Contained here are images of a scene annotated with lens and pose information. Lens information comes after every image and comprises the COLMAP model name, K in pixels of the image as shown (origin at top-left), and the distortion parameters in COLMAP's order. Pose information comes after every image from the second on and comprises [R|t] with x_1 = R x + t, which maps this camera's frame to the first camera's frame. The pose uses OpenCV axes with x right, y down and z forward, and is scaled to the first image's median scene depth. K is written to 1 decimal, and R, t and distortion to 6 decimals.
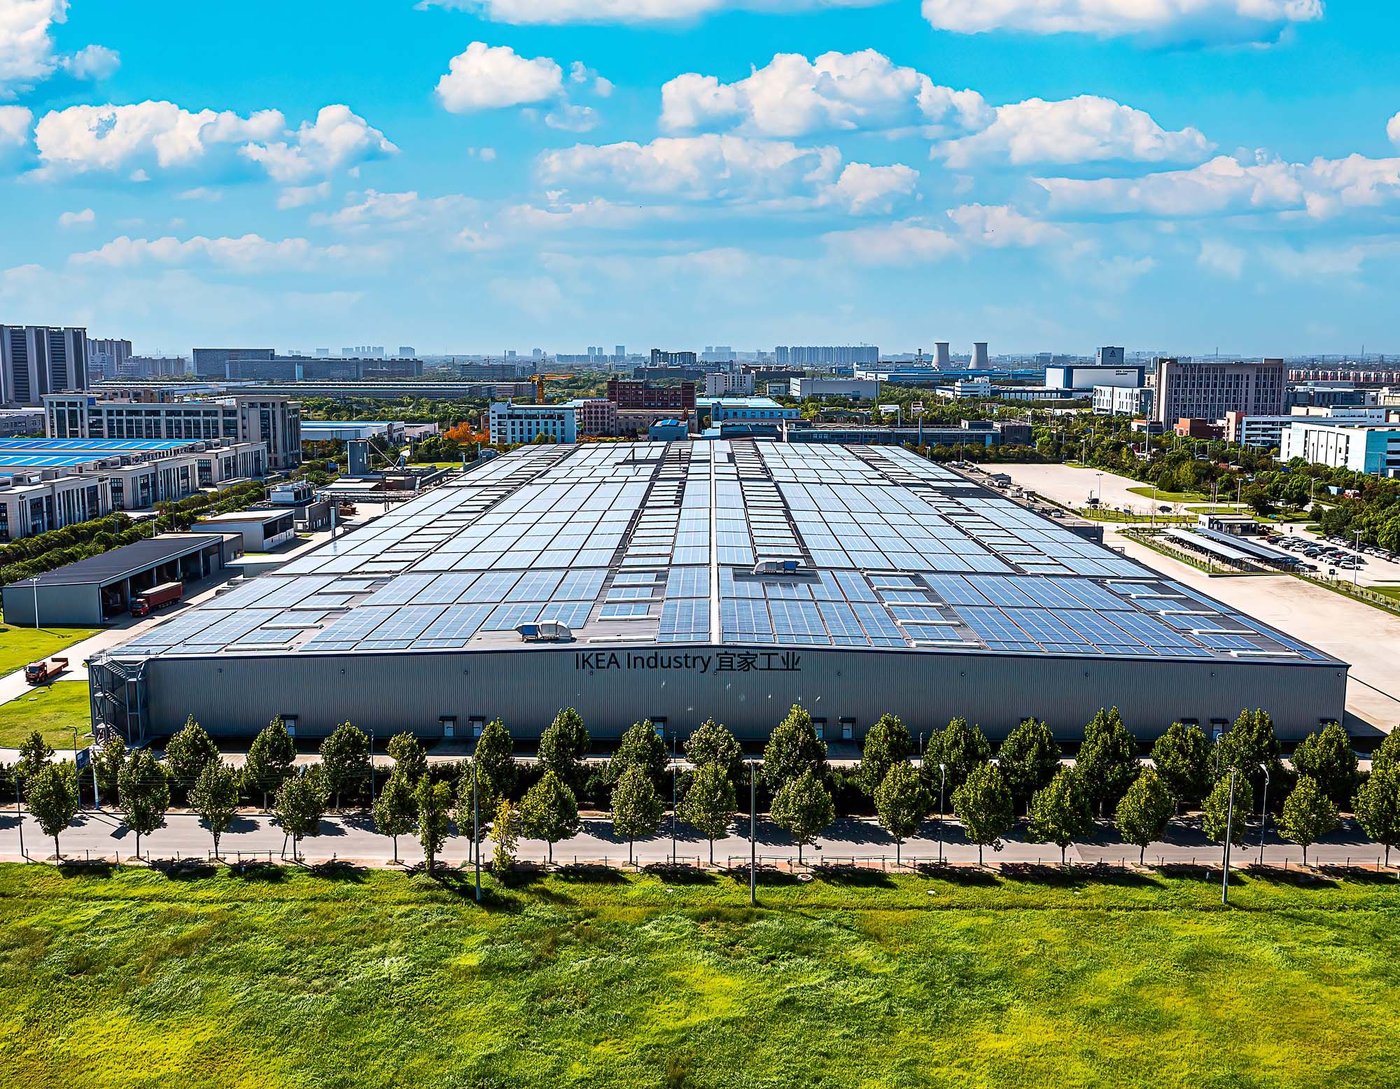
lens RADIAL K [[1277.7, 0, 700.0], [0, 1277.7, 544.5], [0, 0, 1]] dist [-0.010840, -0.008497]
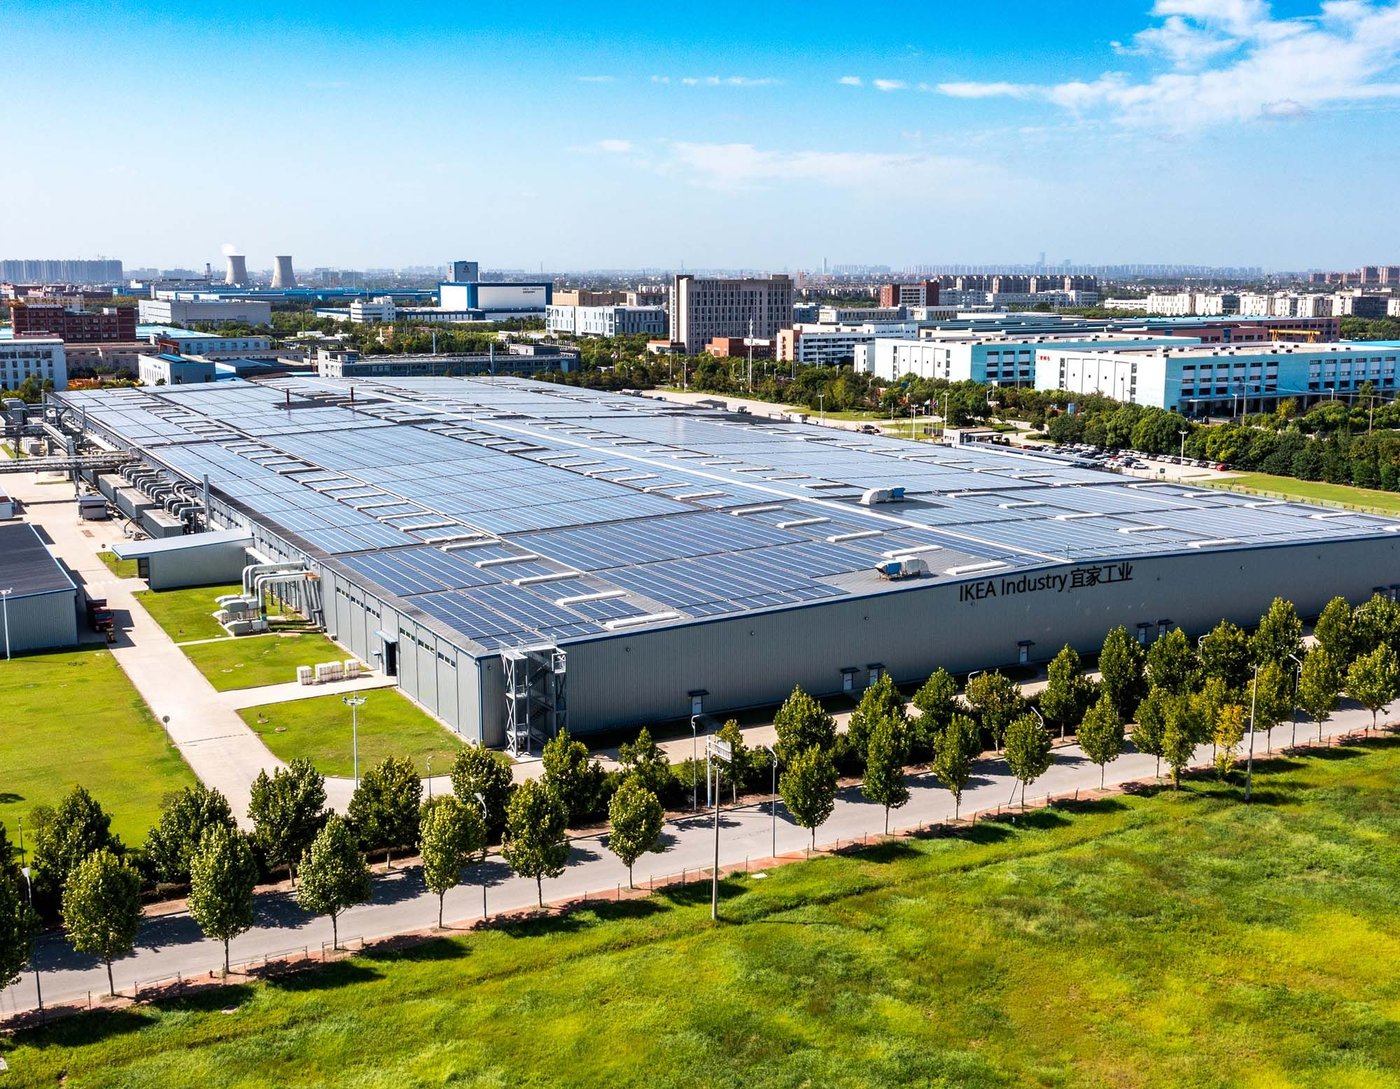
lens RADIAL K [[1514.0, 0, 700.0], [0, 1514.0, 544.5], [0, 0, 1]] dist [-0.013271, 0.006144]
pose [[0.868567, -0.088754, 0.487559, -0.821132], [0.073208, 0.996017, 0.050895, -0.017905], [-0.490134, -0.008512, 0.871606, 0.101574]]
